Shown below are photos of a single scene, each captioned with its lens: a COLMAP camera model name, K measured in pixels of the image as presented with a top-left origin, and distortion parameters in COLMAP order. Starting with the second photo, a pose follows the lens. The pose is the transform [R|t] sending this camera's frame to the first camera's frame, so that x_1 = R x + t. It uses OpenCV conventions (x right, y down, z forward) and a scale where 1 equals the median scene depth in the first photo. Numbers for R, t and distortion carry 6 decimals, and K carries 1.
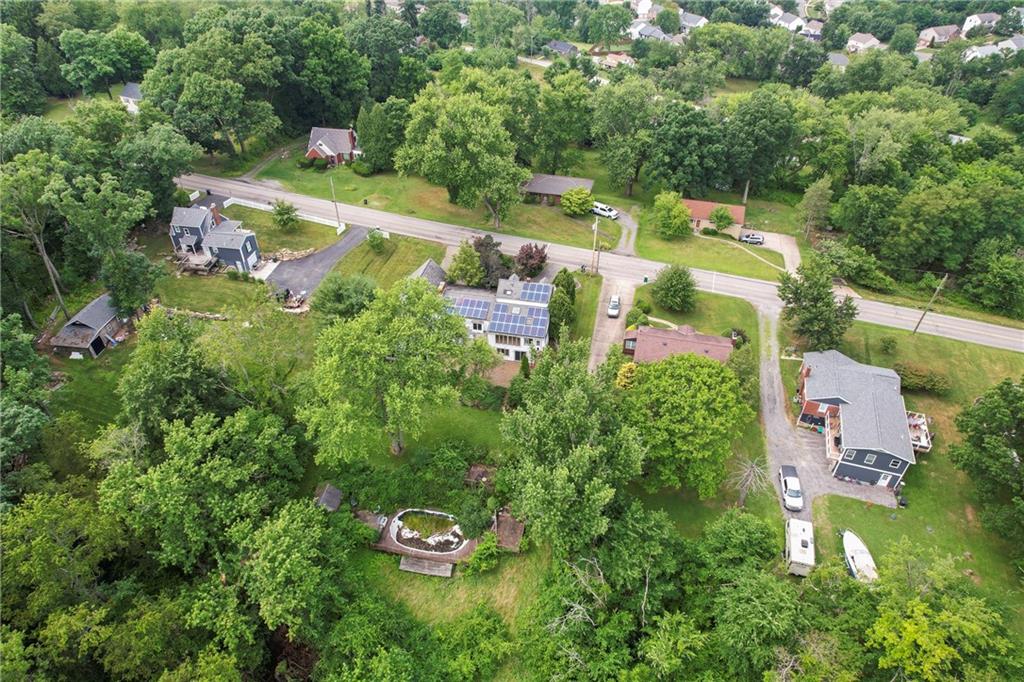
lens RADIAL K [[646.2, 0, 514.1], [0, 646.2, 343.0], [0, 0, 1]] dist [-0.087439, 0.082226]
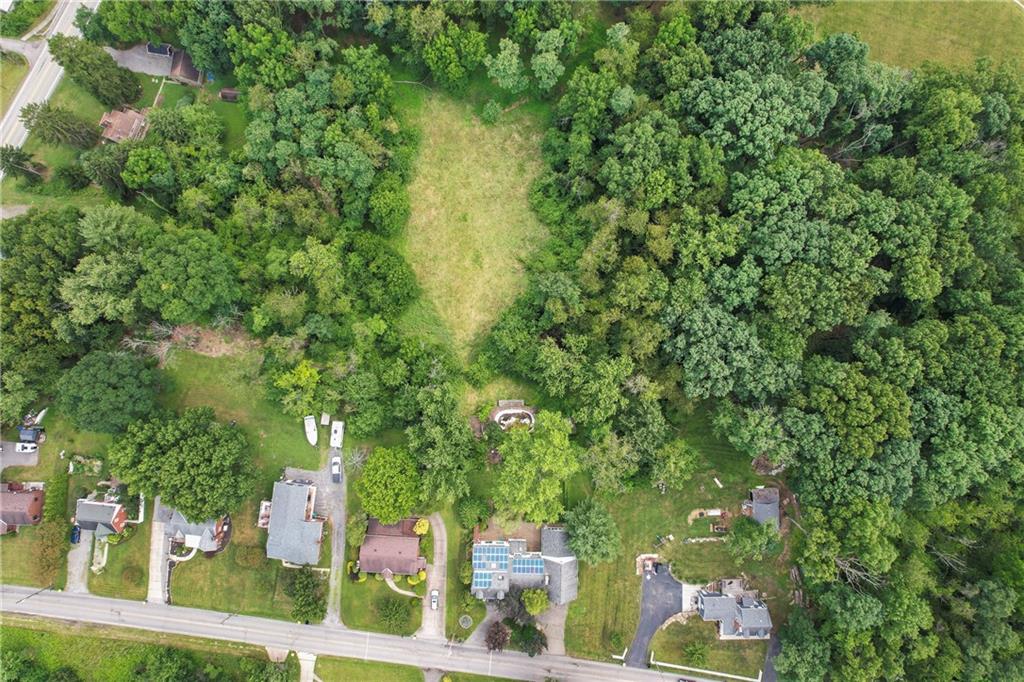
lens RADIAL K [[646.2, 0, 514.1], [0, 646.2, 343.0], [0, 0, 1]] dist [-0.087439, 0.082226]
pose [[-0.983041, 0.183355, 0.003285, -0.108425], [-0.112485, -0.617028, 0.778861, -0.675631], [0.144835, 0.765283, 0.627188, -0.275549]]
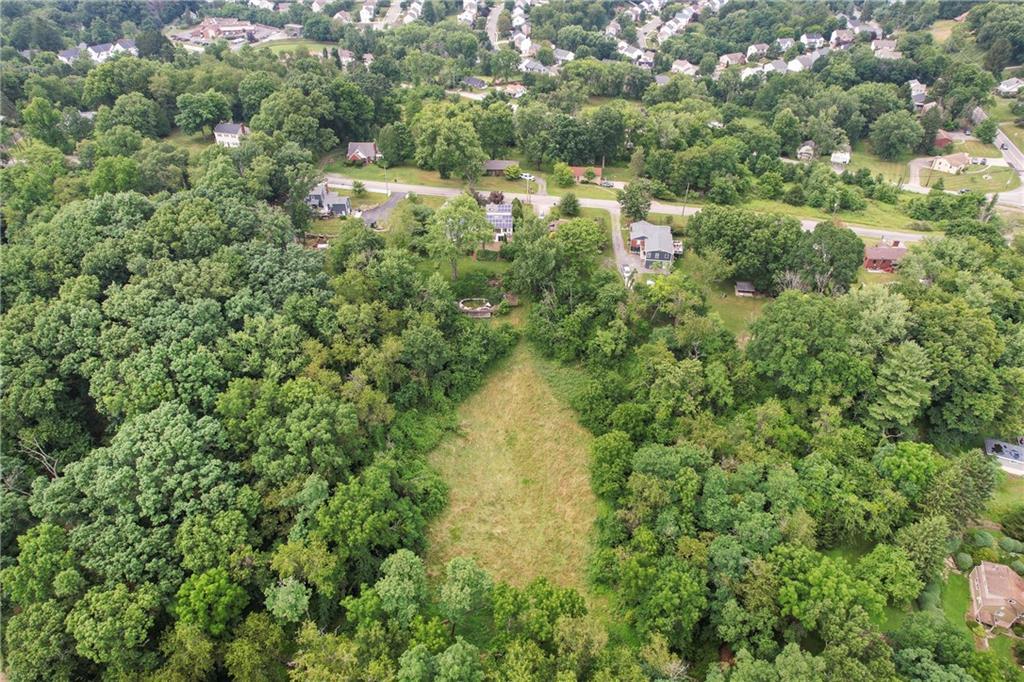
lens RADIAL K [[635.3, 0, 512.0], [0, 635.3, 341.0], [0, 0, 1]] dist [-0.059577, 0.039097]
pose [[0.984284, -0.107412, 0.140170, -0.203692], [0.111223, 0.993602, -0.019622, 0.288558], [-0.137165, 0.034904, 0.989933, -0.754333]]
